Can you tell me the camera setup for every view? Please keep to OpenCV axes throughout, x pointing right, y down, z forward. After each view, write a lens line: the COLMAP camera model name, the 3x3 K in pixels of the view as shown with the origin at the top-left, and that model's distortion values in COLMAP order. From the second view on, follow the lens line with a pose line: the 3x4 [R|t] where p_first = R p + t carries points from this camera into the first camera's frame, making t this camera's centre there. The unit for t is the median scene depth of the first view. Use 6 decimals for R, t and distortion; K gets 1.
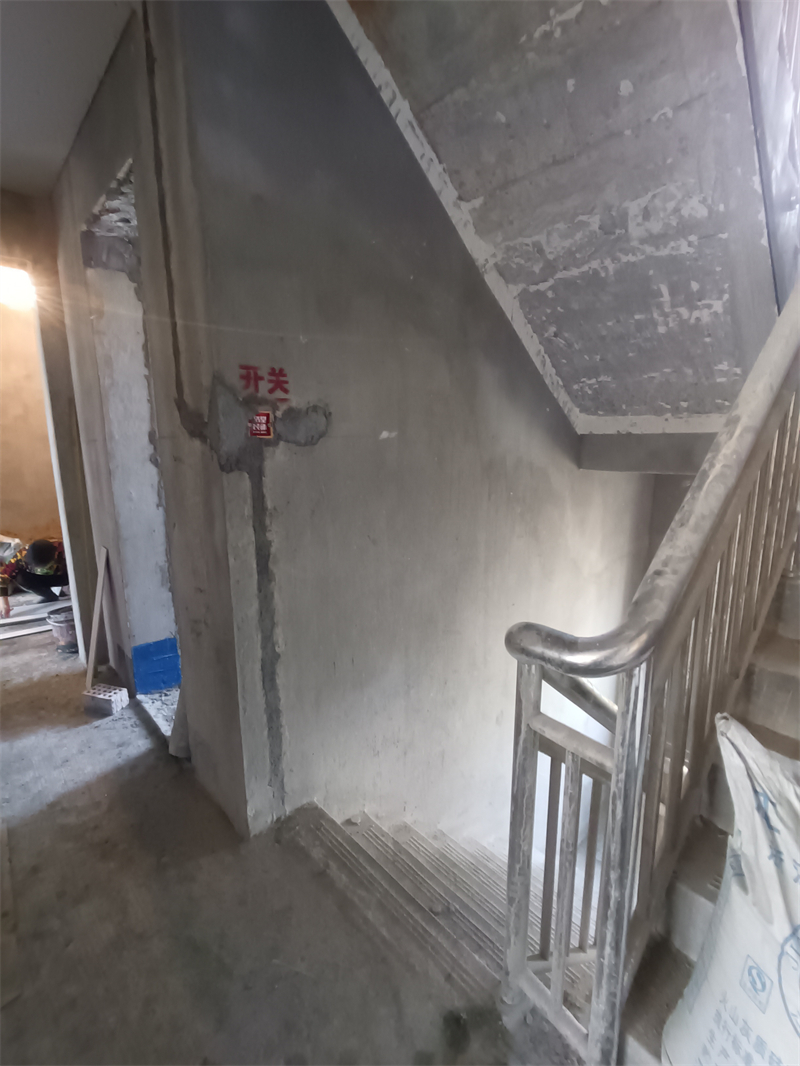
lens RADIAL K [[488.2, 0, 404.1], [0, 488.2, 536.4], [0, 0, 1]] dist [-0.003186, -0.000350]
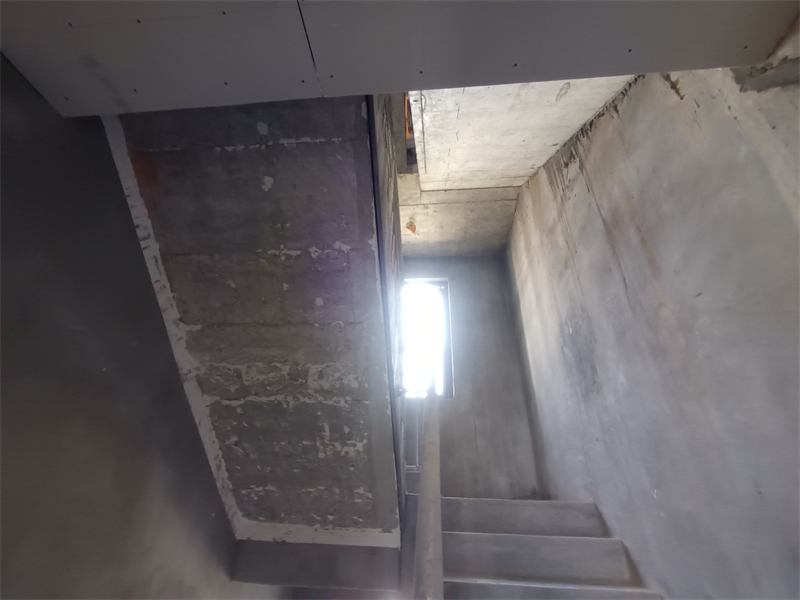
lens RADIAL K [[366.4, 0, 398.1], [0, 366.4, 304.4], [0, 0, 1]] dist [-0.003186, -0.000350]
pose [[0.743407, 0.364533, 0.560769, -0.005058], [0.091440, 0.775155, -0.625119, -0.120887], [-0.662559, 0.515994, 0.542923, 0.150228]]
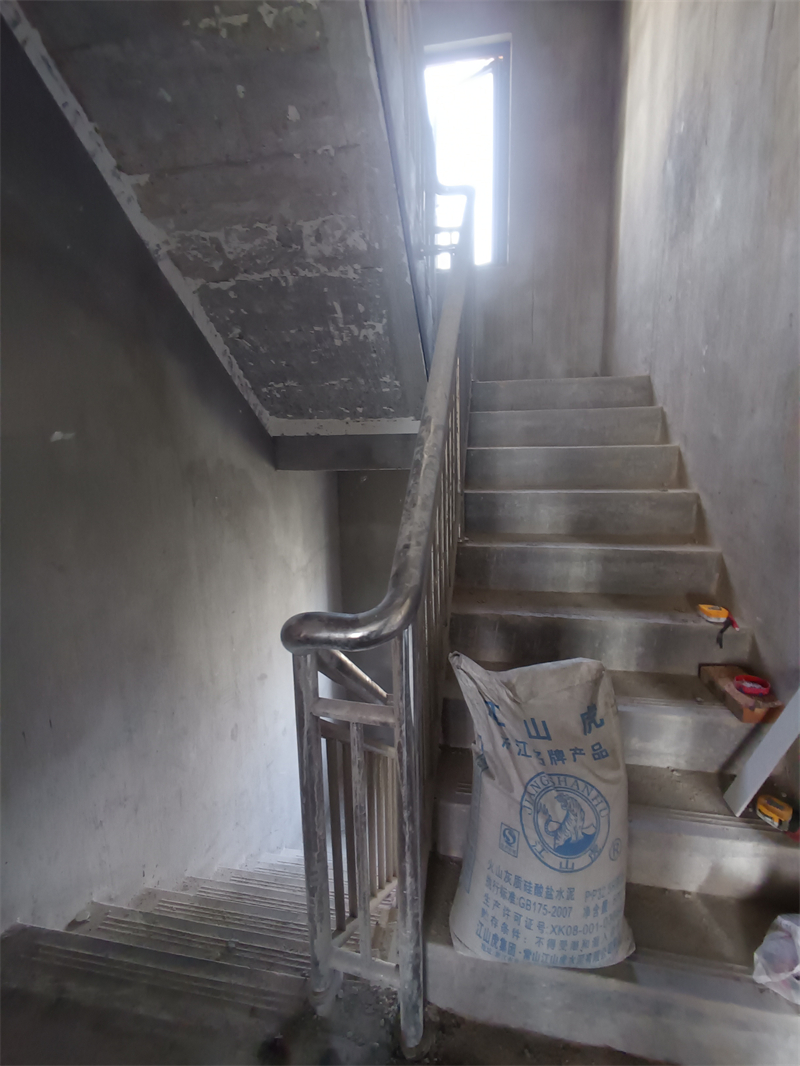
lens RADIAL K [[488.2, 0, 404.1], [0, 488.2, 536.4], [0, 0, 1]] dist [-0.003186, -0.000350]
pose [[0.801377, -0.121890, 0.585609, -0.069940], [0.127452, 0.991331, 0.031927, 0.004744], [-0.584424, 0.049052, 0.809964, 0.017448]]
